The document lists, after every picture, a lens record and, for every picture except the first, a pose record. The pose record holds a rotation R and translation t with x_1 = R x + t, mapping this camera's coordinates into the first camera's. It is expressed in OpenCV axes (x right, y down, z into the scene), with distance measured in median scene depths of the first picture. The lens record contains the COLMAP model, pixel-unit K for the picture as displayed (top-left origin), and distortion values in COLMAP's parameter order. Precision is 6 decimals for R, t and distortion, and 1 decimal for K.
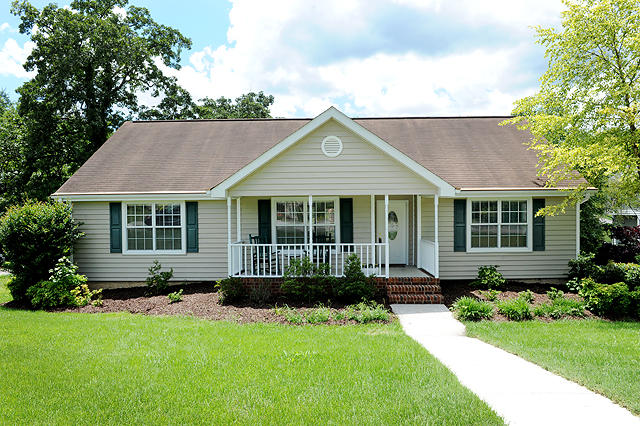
lens RADIAL K [[434.8, 0, 321.7], [0, 434.8, 216.1], [0, 0, 1]] dist [-0.052467, -0.001448]
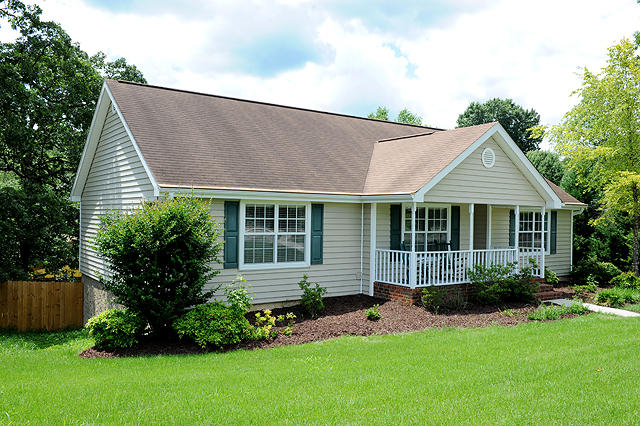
lens RADIAL K [[631.3, 0, 320.0], [0, 631.3, 213.0], [0, 0, 1]] dist [0.001620, 0.001225]
pose [[0.785076, 0.023052, 0.618970, -1.053283], [-0.013185, 0.999703, -0.020509, 0.009826], [-0.619259, 0.007940, 0.785147, 0.035363]]
